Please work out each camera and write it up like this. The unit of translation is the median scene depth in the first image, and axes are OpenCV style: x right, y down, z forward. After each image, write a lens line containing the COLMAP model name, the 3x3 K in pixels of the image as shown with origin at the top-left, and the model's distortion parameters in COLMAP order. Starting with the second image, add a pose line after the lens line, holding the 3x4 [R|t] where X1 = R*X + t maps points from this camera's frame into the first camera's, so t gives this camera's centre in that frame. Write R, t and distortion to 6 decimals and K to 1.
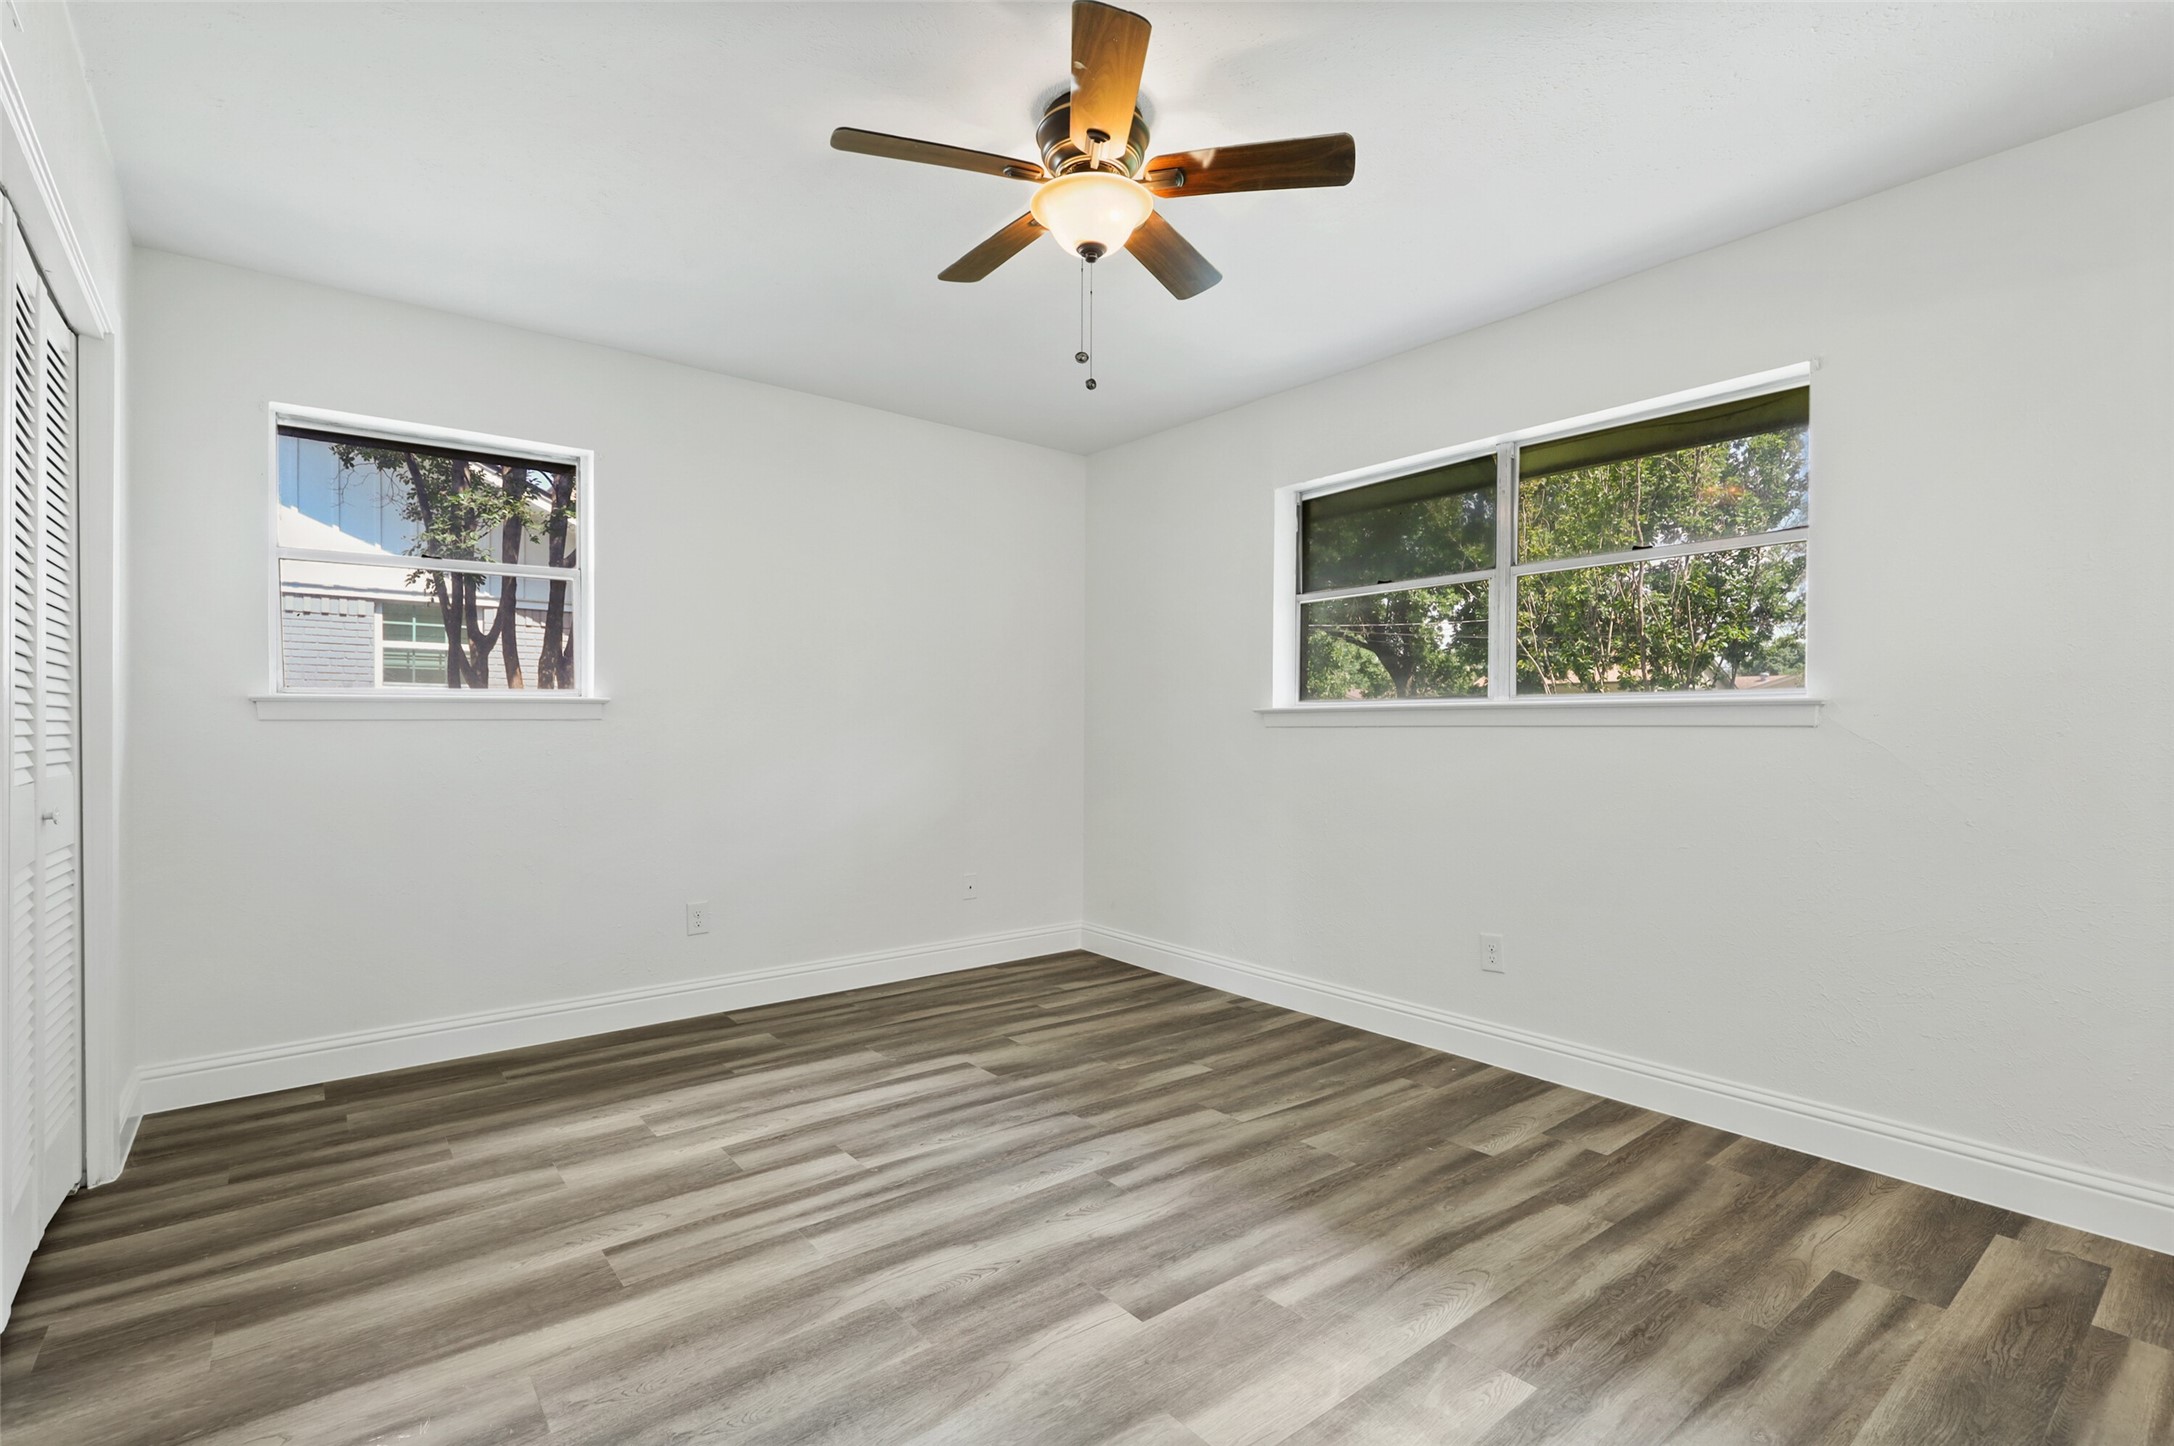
lens RADIAL K [[1012.4, 0, 1087.0], [0, 1012.4, 723.0], [0, 0, 1]] dist [-0.000904, -0.000120]
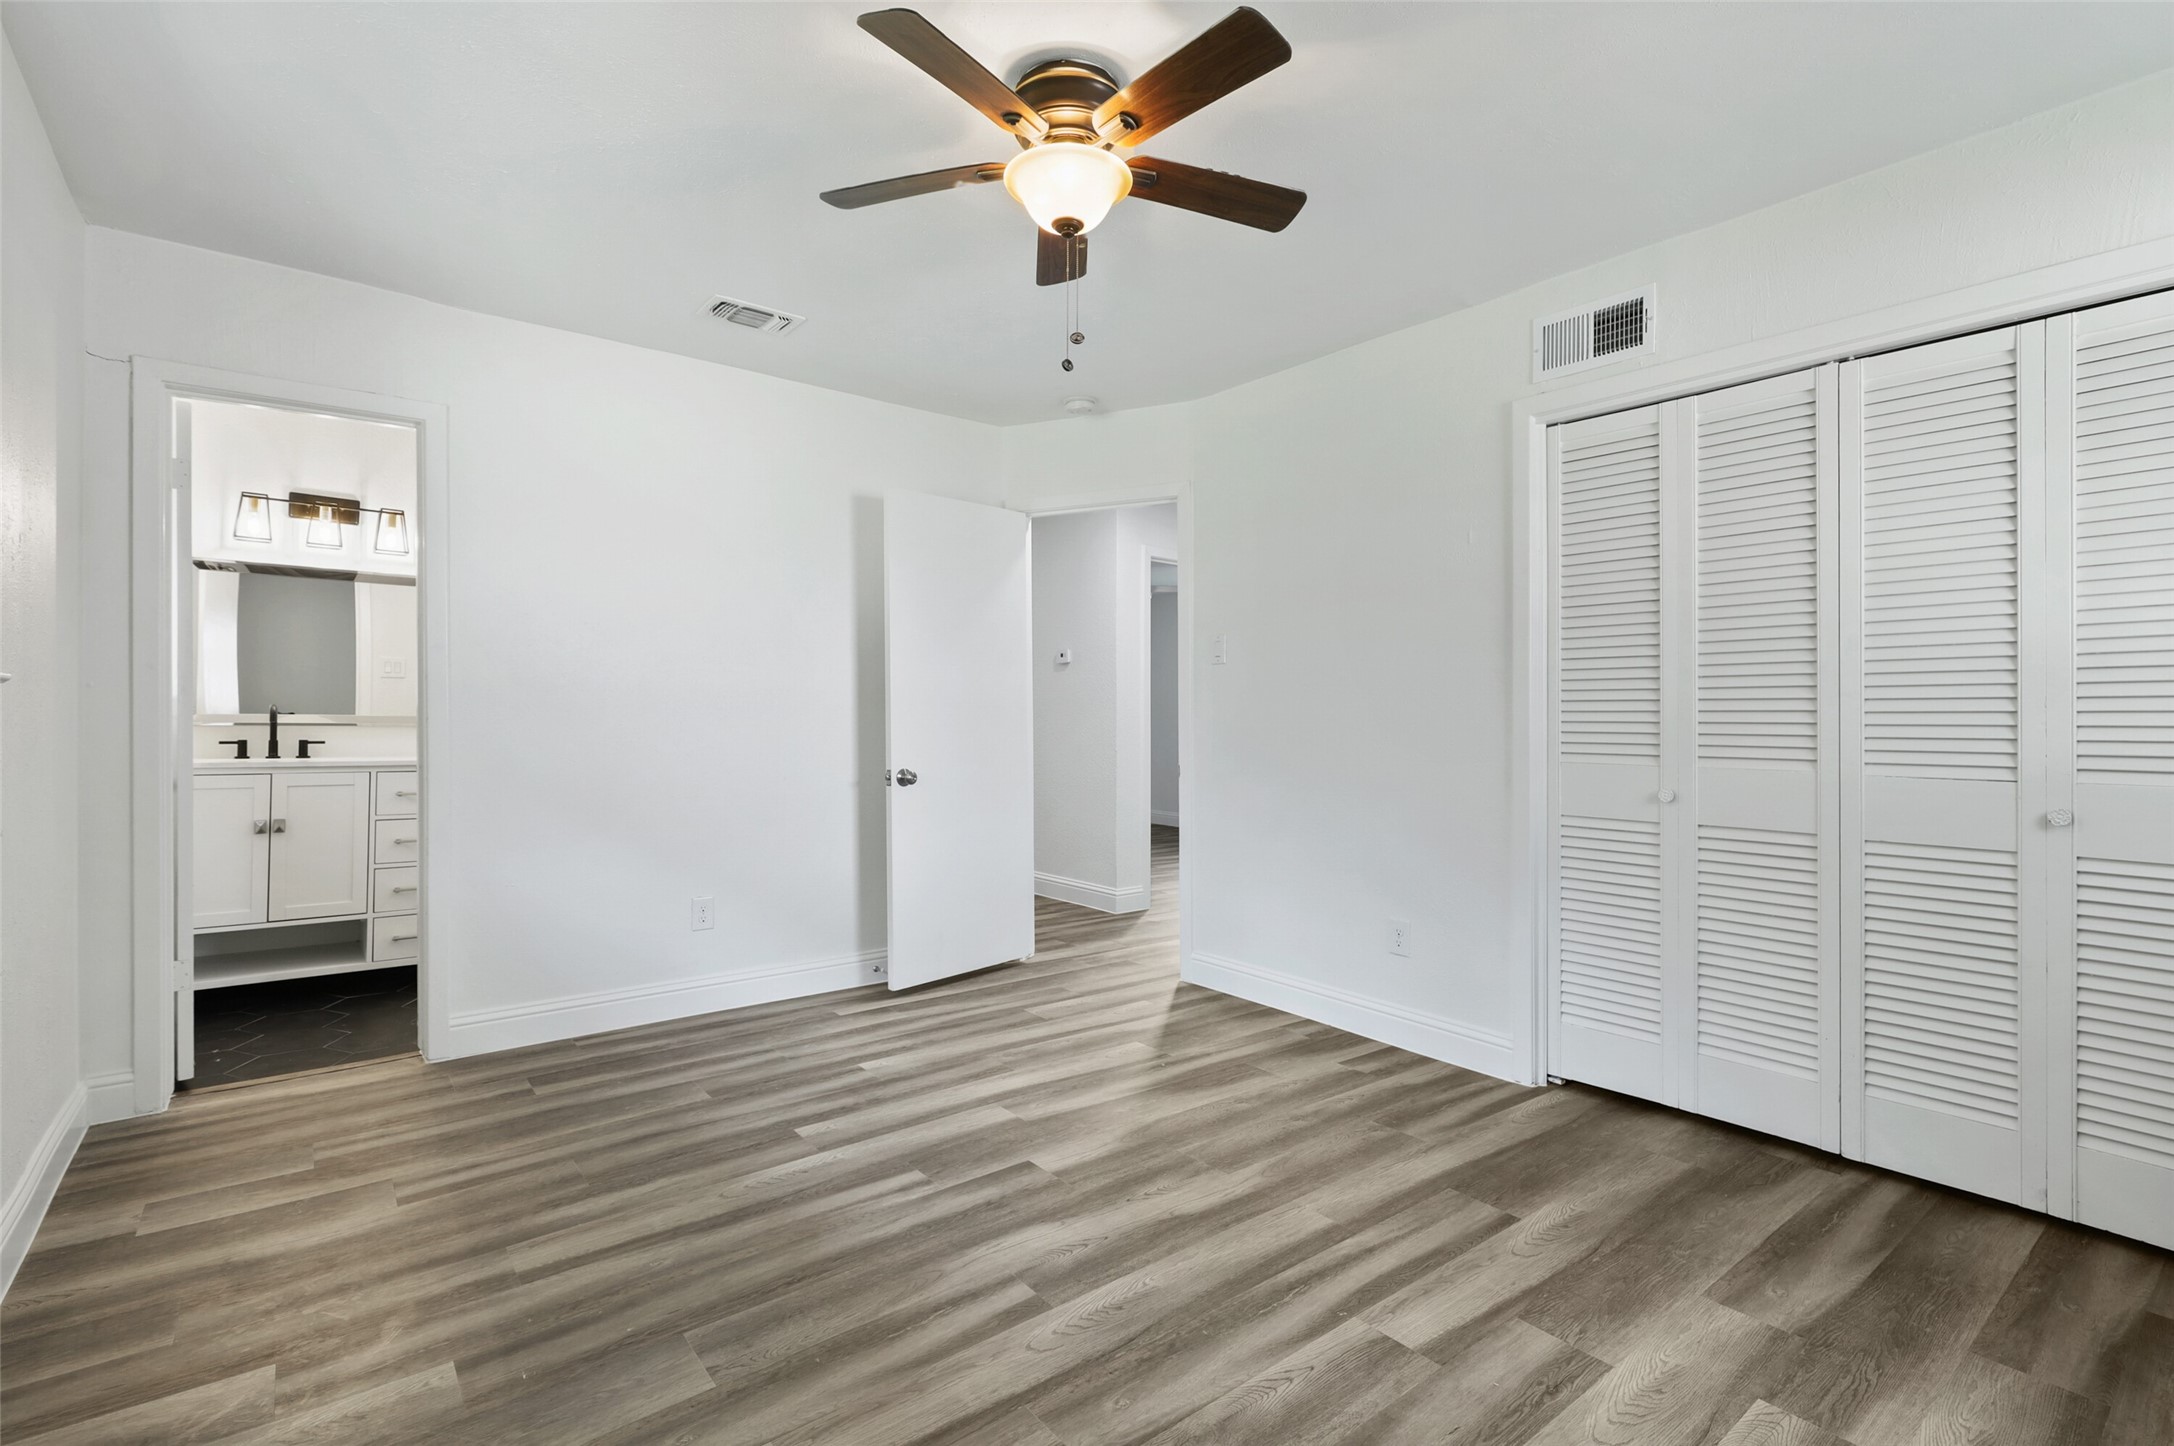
lens RADIAL K [[1012.4, 0, 1087.0], [0, 1012.4, 723.0], [0, 0, 1]] dist [-0.000904, -0.000120]
pose [[-0.999953, -0.007424, 0.006230, -0.023006], [-0.007431, 0.999972, -0.001115, 0.002680], [-0.006222, -0.001161, -0.999980, 1.953893]]
